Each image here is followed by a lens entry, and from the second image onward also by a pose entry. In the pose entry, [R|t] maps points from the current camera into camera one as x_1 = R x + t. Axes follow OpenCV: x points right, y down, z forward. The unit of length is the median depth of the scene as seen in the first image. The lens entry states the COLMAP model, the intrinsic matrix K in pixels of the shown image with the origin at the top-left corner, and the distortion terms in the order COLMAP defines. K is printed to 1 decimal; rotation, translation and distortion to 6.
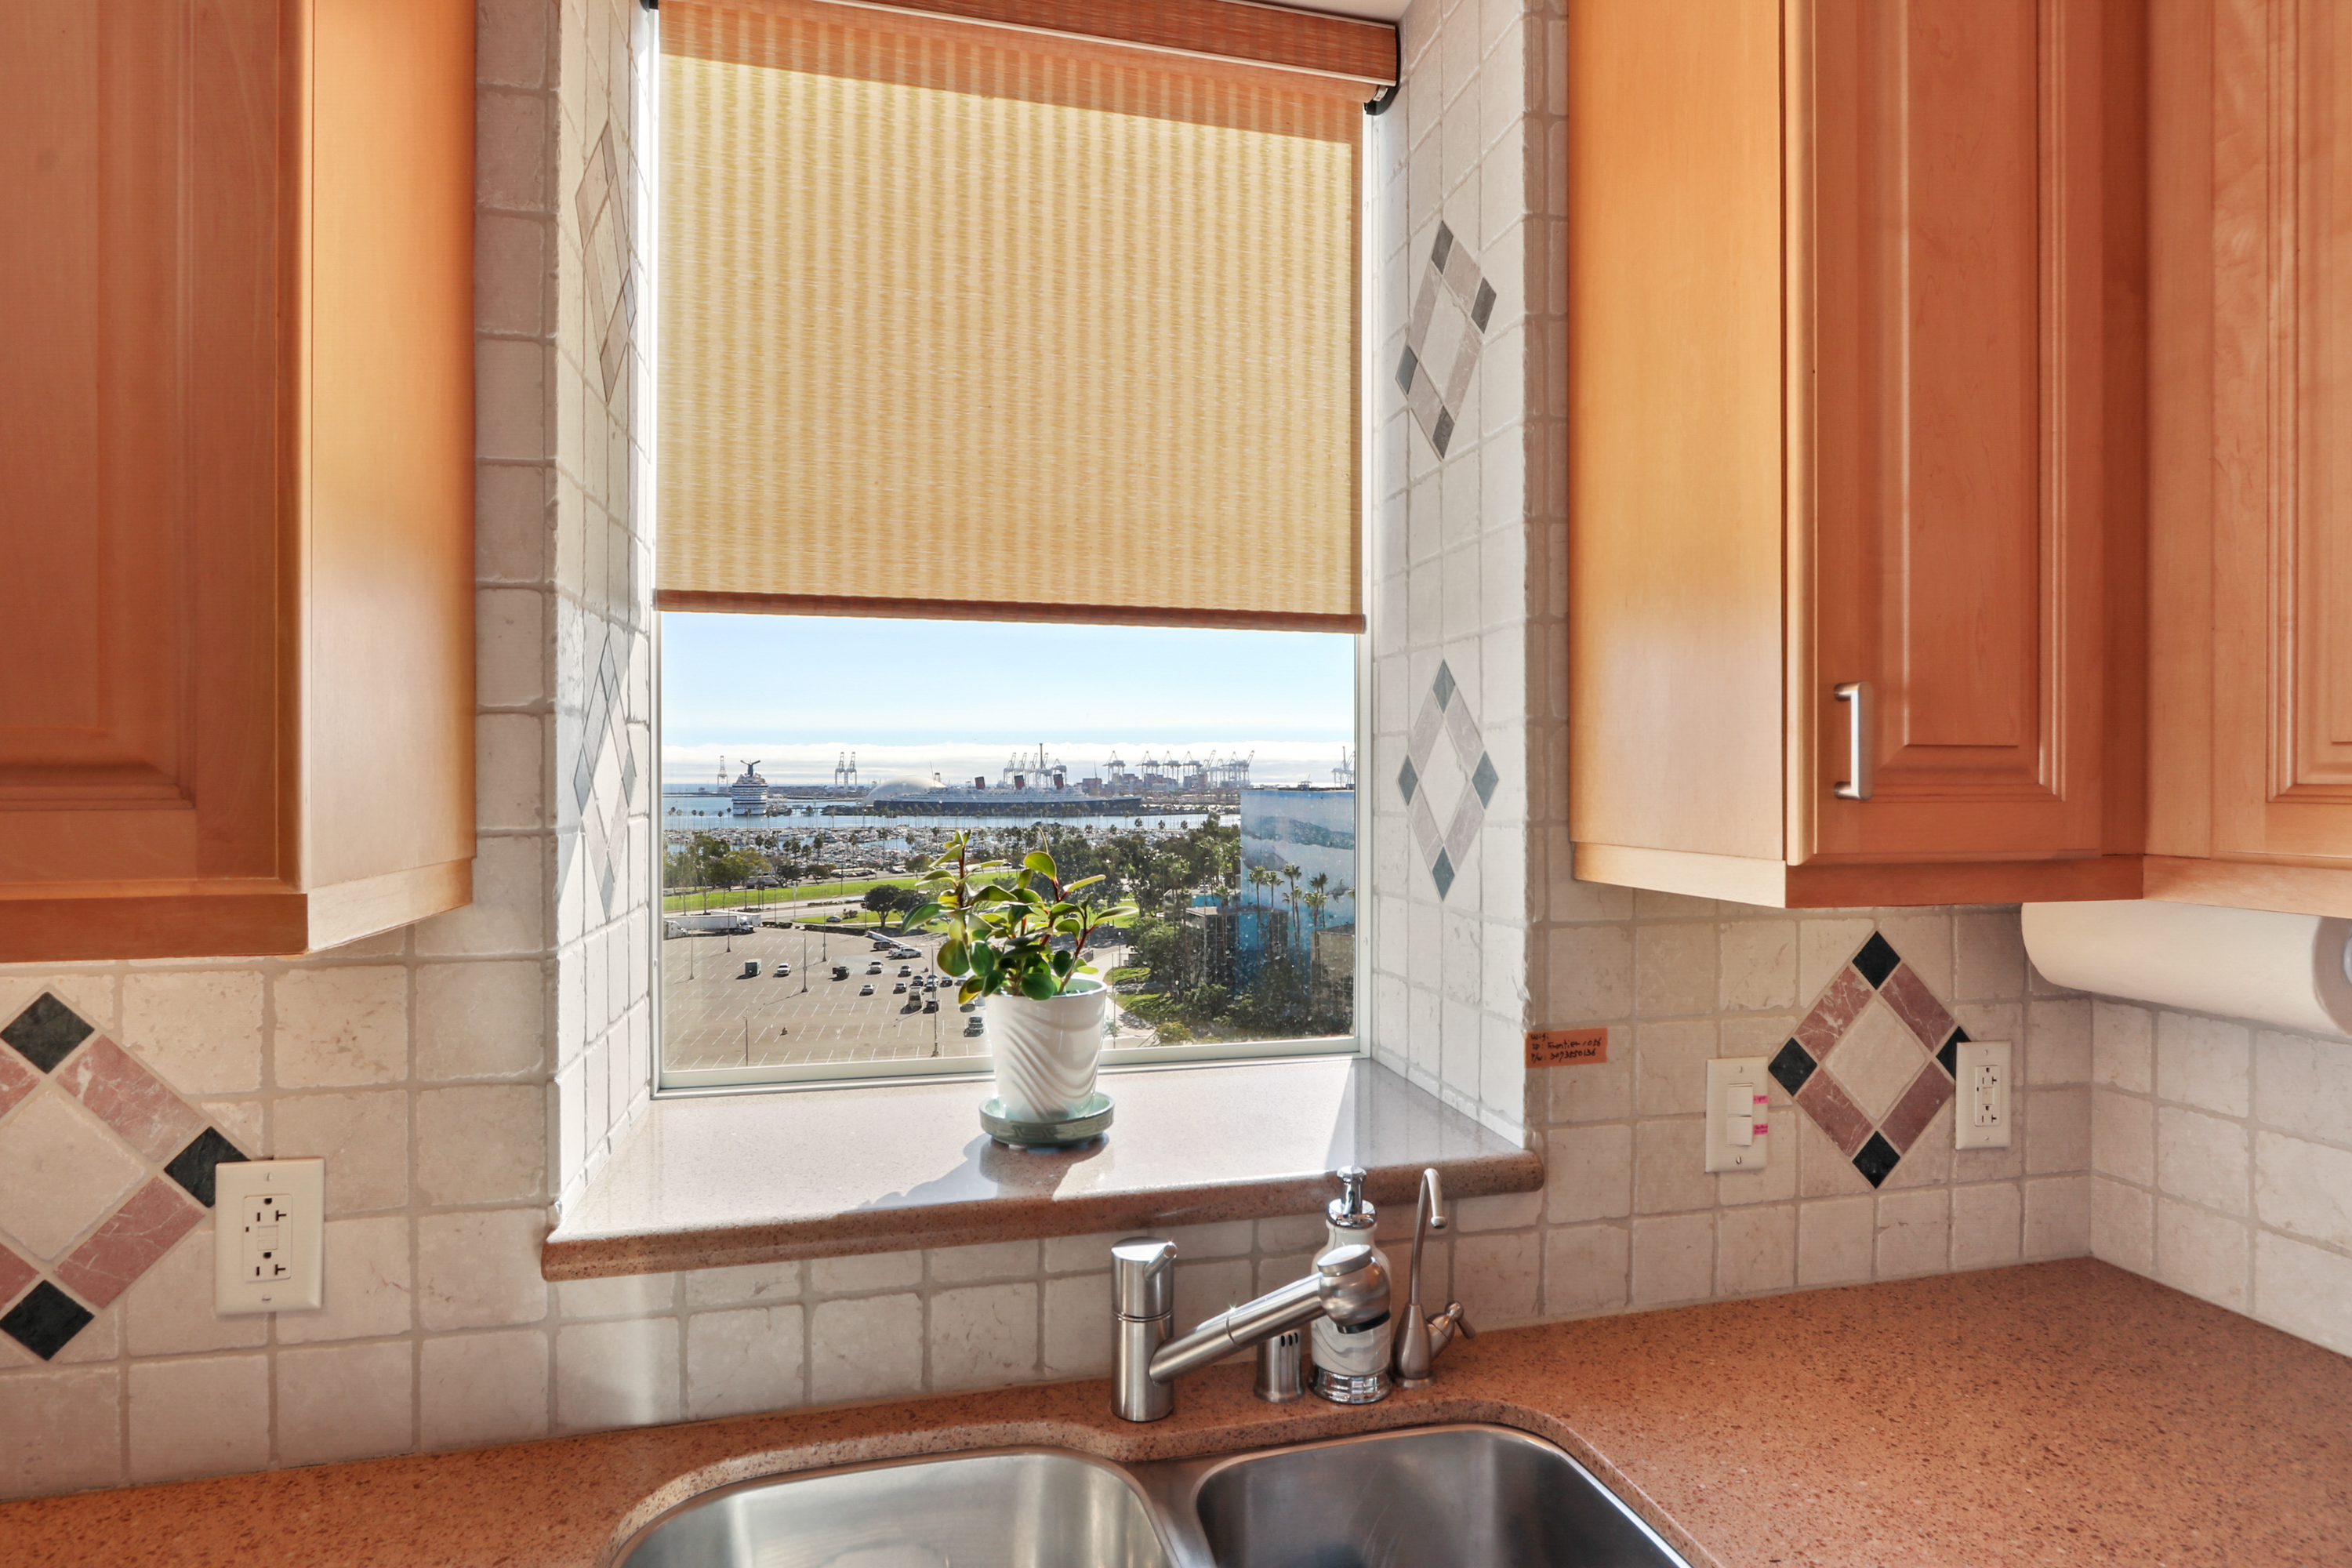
lens RADIAL K [[1261.8, 0, 1185.4], [0, 1261.8, 784.2], [0, 0, 1]] dist [-0.016254, 0.000732]
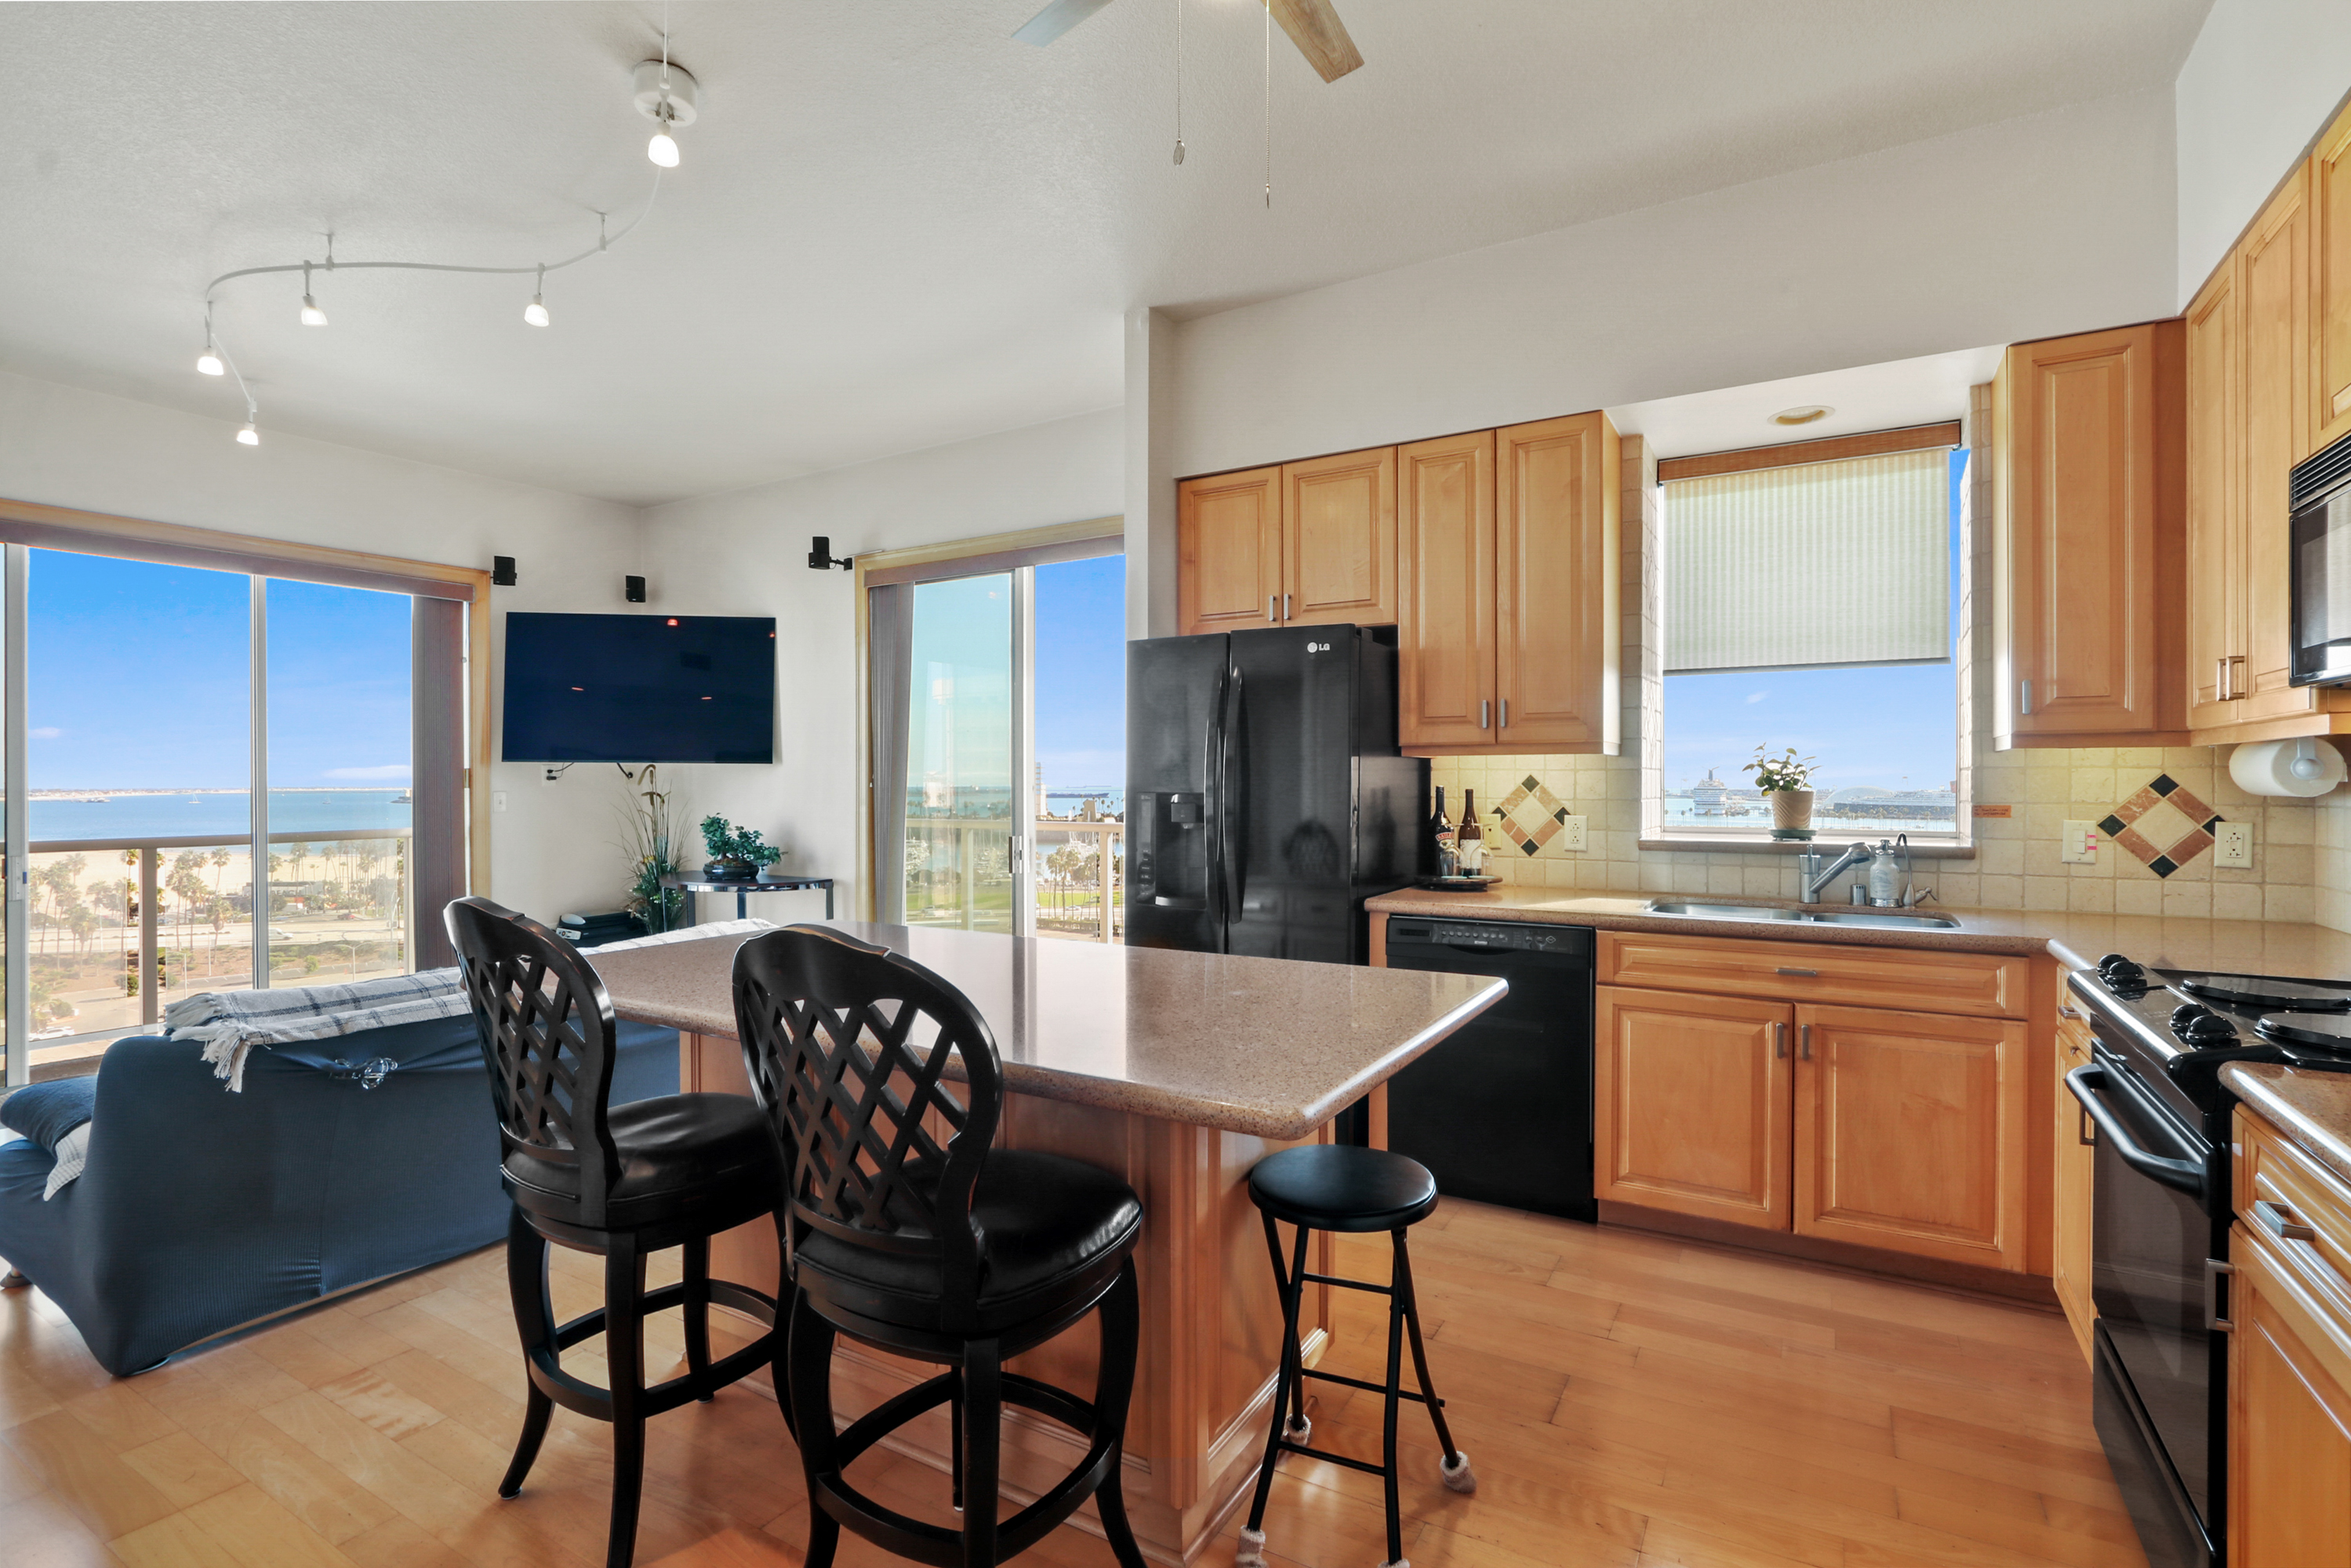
lens RADIAL K [[1091.7, 0, 1182.5], [0, 1091.7, 789.7], [0, 0, 1]] dist [-0.018588, -0.000131]
pose [[0.707235, 0.002358, -0.706975, 0.663747], [-0.002263, 0.999997, 0.001071, 0.147145], [0.706975, 0.000843, 0.707238, -1.804760]]
